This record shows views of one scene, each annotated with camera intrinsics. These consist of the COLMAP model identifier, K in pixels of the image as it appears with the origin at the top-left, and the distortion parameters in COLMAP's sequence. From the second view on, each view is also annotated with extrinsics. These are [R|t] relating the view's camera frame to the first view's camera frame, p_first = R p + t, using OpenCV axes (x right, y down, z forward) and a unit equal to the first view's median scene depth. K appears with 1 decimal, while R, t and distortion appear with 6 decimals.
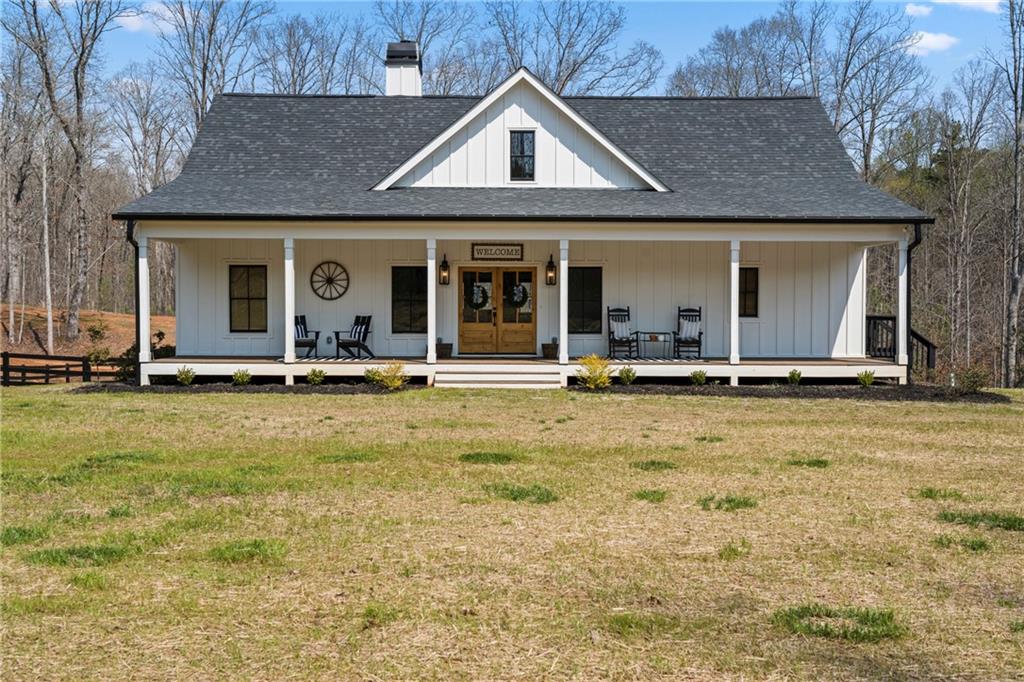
lens RADIAL K [[1026.6, 0, 510.4], [0, 1026.6, 333.7], [0, 0, 1]] dist [0.012468, 0.007115]
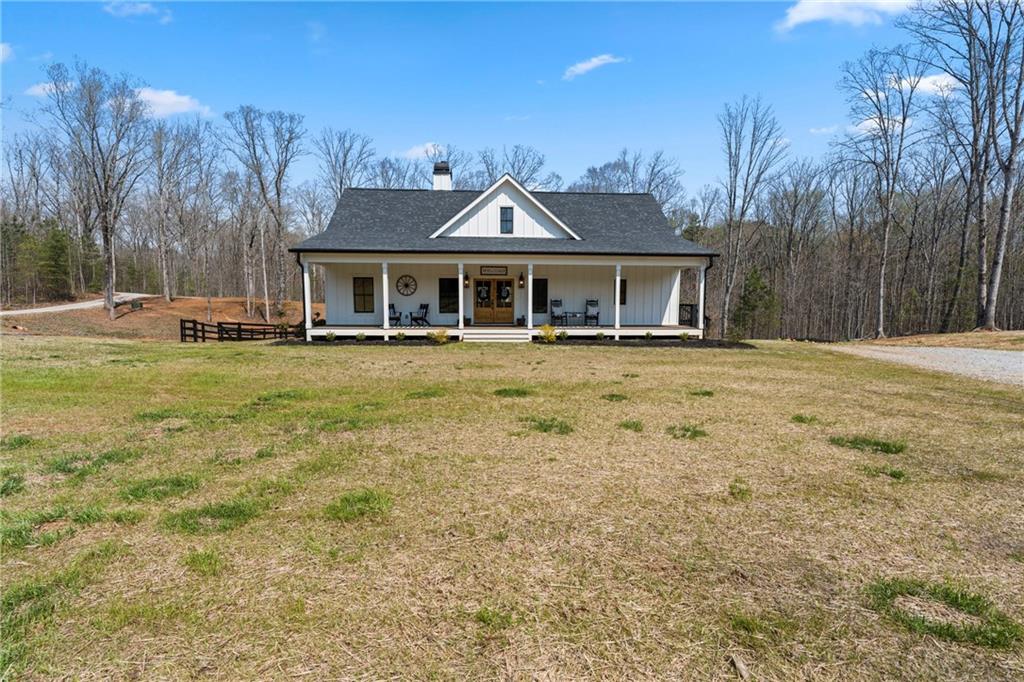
lens RADIAL K [[465.7, 0, 512.0], [0, 465.7, 341.0], [0, 0, 1]] dist [-0.003714, -0.000172]
pose [[0.998525, -0.004173, 0.054140, -0.027480], [0.000698, 0.997946, 0.064051, -0.003909], [-0.054296, -0.063919, 0.996477, 0.119588]]
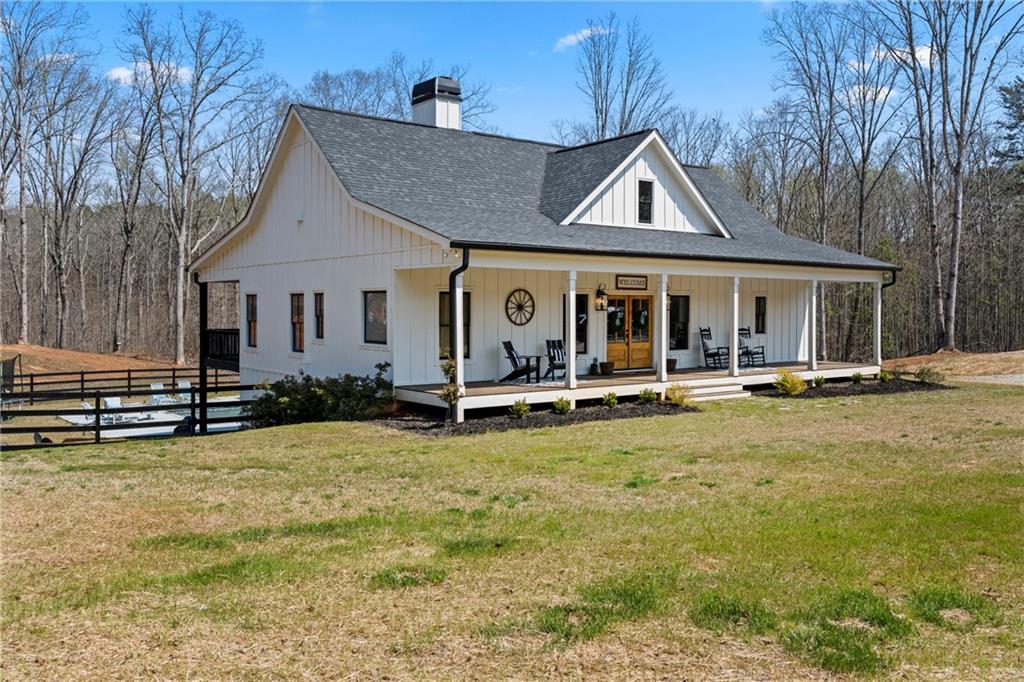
lens RADIAL K [[879.5, 0, 509.4], [0, 879.5, 289.7], [0, 0, 1]] dist [0.010808, 0.006605]
pose [[0.784571, 0.009188, 0.619970, -0.772191], [0.016349, 0.999236, -0.035498, -0.039357], [-0.619823, 0.037987, 0.783822, 0.310258]]
